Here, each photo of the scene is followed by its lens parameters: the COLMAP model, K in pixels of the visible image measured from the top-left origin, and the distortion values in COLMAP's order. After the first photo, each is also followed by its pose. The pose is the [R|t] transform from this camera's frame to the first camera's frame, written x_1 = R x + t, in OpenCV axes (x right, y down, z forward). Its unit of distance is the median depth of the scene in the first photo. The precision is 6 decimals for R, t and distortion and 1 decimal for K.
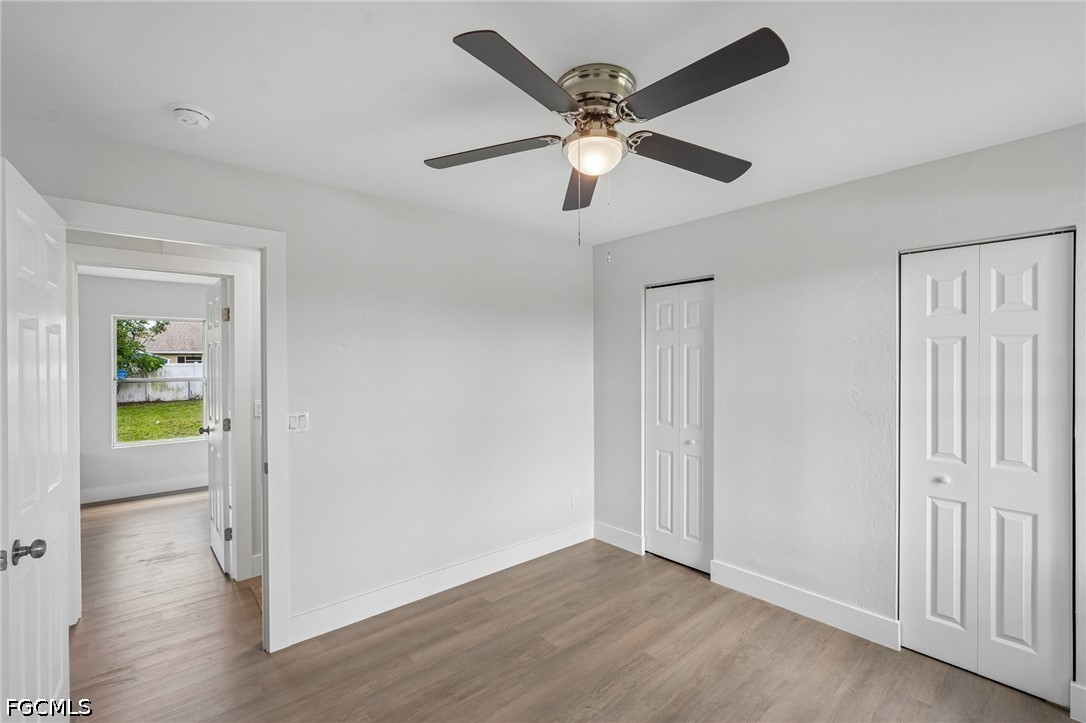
lens RADIAL K [[474.6, 0, 544.1], [0, 474.6, 362.1], [0, 0, 1]] dist [-0.019045, 0.009051]
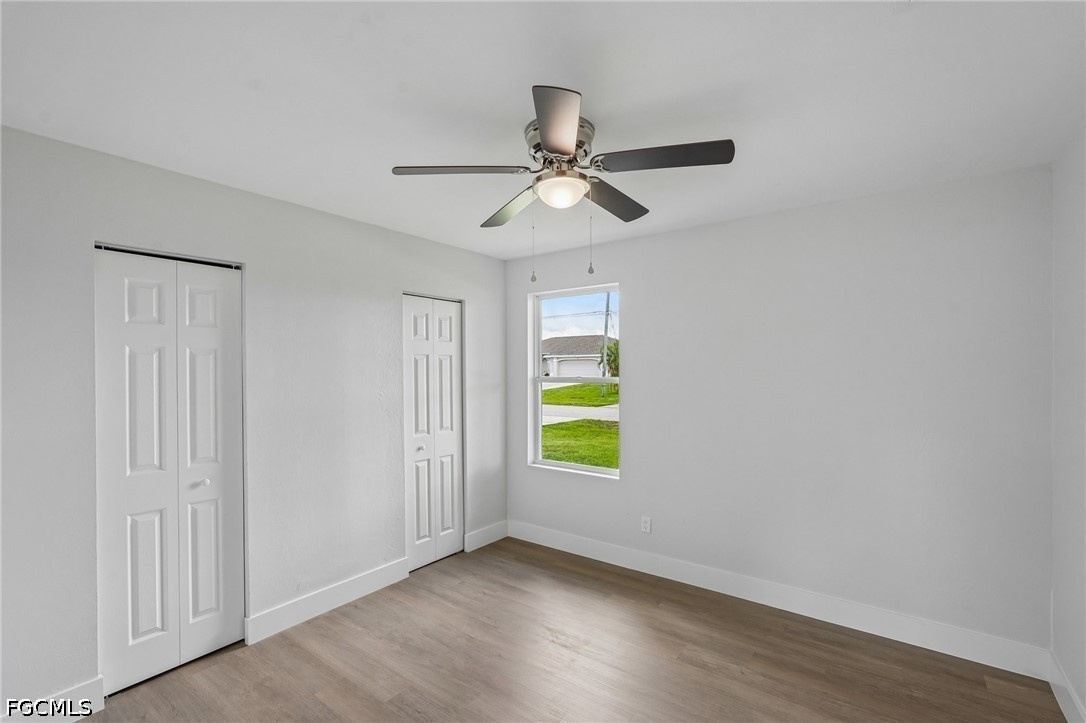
lens RADIAL K [[474.6, 0, 544.1], [0, 474.6, 362.1], [0, 0, 1]] dist [-0.019045, 0.009051]
pose [[-0.212027, 0.019967, 0.977060, -0.626371], [0.011518, 0.999773, -0.017932, 0.003726], [-0.977196, 0.007452, -0.212209, 0.783255]]
